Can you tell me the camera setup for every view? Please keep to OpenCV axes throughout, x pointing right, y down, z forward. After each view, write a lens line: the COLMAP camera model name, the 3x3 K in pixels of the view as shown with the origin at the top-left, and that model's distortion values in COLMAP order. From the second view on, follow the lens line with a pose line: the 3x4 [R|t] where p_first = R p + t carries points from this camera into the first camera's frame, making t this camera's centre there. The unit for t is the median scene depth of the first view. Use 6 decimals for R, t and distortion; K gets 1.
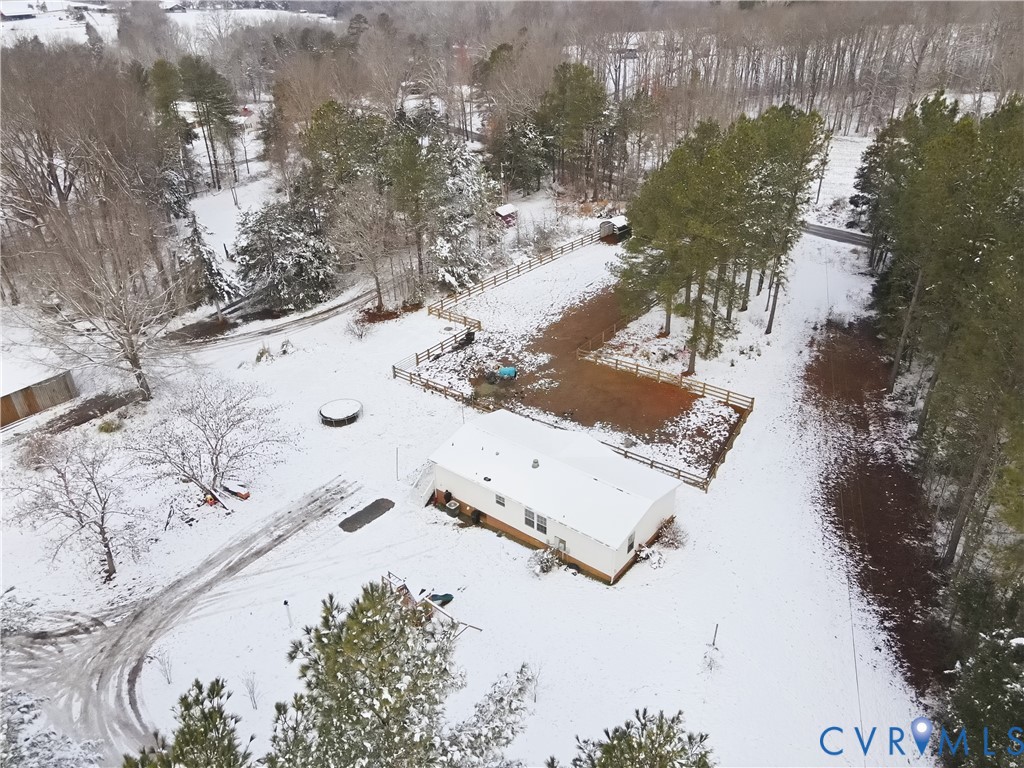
lens RADIAL K [[749.7, 0, 516.2], [0, 749.7, 385.5], [0, 0, 1]] dist [-0.010625, 0.044482]
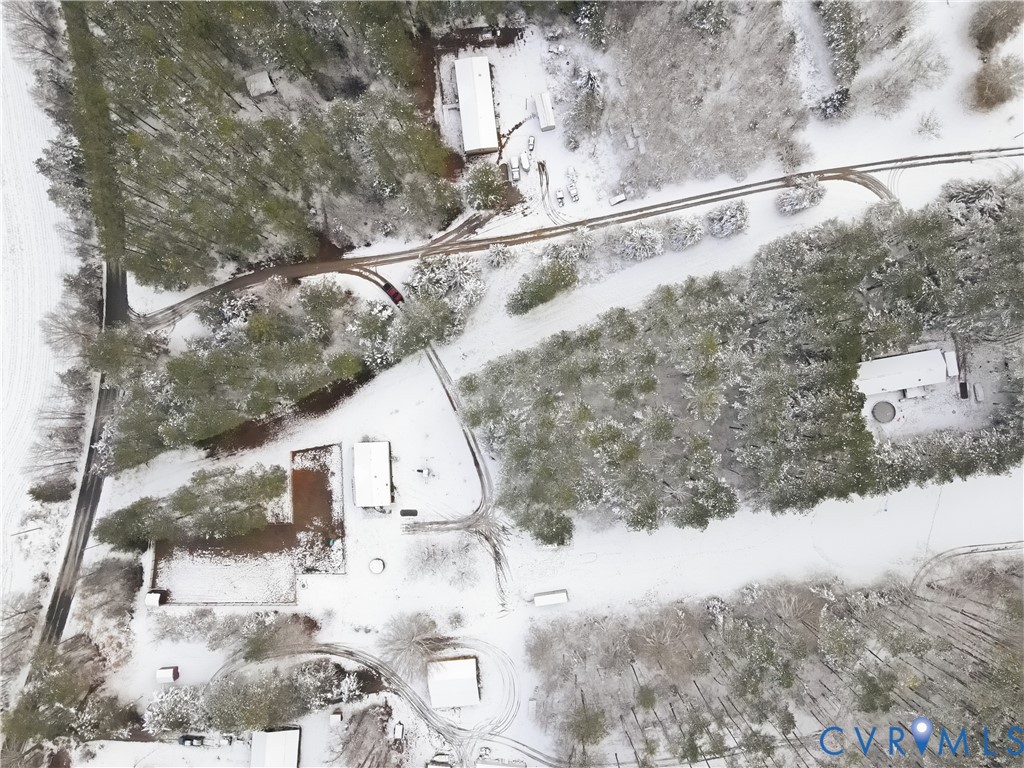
lens RADIAL K [[749.7, 0, 513.6], [0, 749.7, 381.7], [0, 0, 1]] dist [-0.010625, 0.044482]
pose [[-0.649069, -0.759675, 0.040036, -0.148324], [0.404949, -0.300479, 0.863556, -1.911362], [-0.643992, 0.576720, 0.502661, -1.104633]]
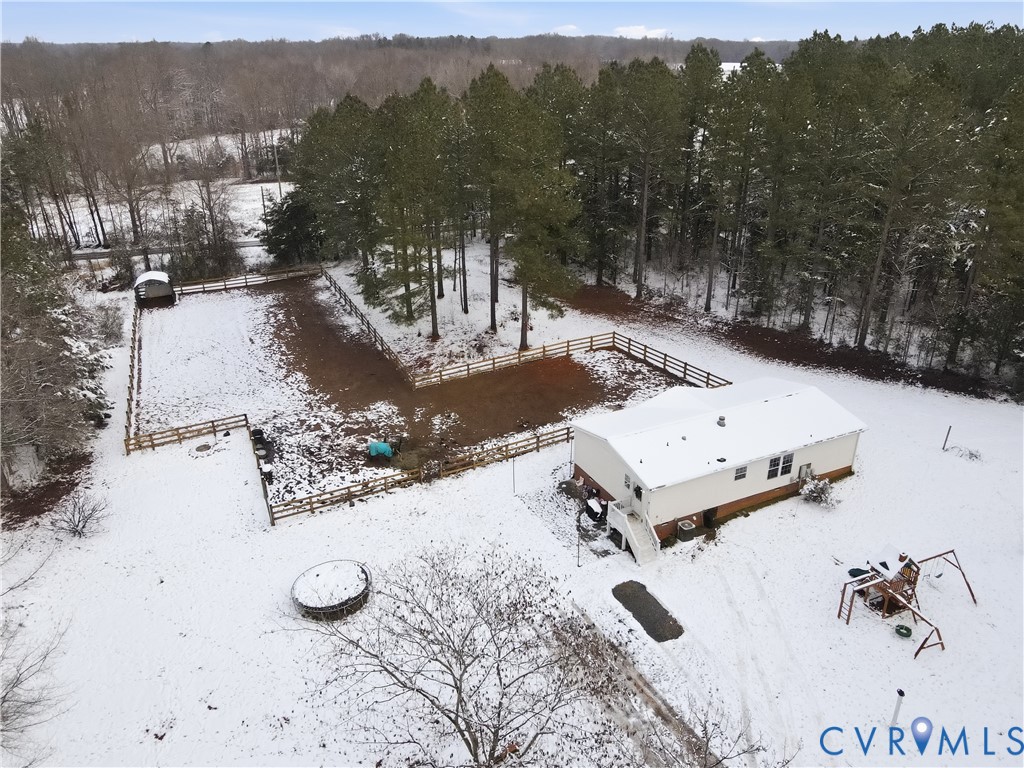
lens RADIAL K [[749.7, 0, 514.4], [0, 749.7, 384.1], [0, 0, 1]] dist [-0.010625, 0.044482]
pose [[0.438276, -0.354831, 0.825839, -0.565303], [0.438768, 0.886334, 0.147968, -0.120520], [-0.784473, 0.297500, 0.544147, 0.520110]]
